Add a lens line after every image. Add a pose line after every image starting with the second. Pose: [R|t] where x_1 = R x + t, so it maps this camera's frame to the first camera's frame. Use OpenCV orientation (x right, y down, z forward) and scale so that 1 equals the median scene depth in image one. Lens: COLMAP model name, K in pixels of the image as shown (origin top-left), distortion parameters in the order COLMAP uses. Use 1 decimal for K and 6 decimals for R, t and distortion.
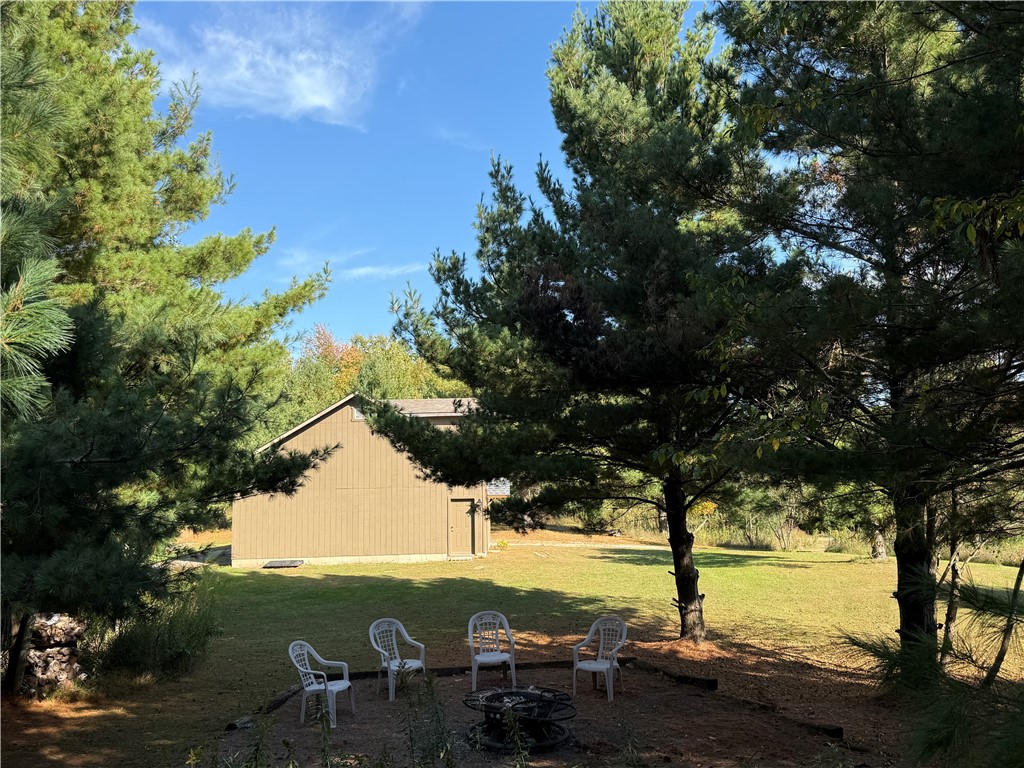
lens RADIAL K [[934.3, 0, 515.7], [0, 934.3, 385.7], [0, 0, 1]] dist [0.102379, 0.000000]
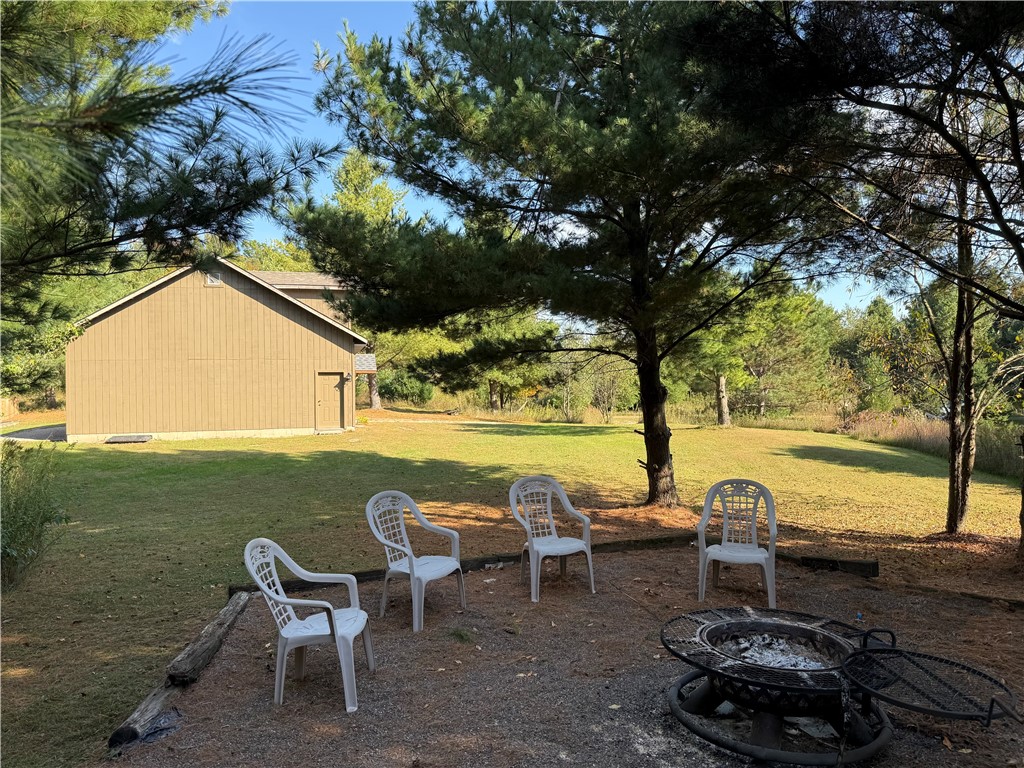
lens RADIAL K [[728.4, 0, 511.0], [0, 728.4, 387.6], [0, 0, 1]] dist [0.019885, -0.040284]
pose [[0.964444, 0.006498, 0.264207, -0.093258], [-0.033797, 0.994522, 0.098910, 0.069223], [-0.262117, -0.104322, 0.959381, 0.280955]]
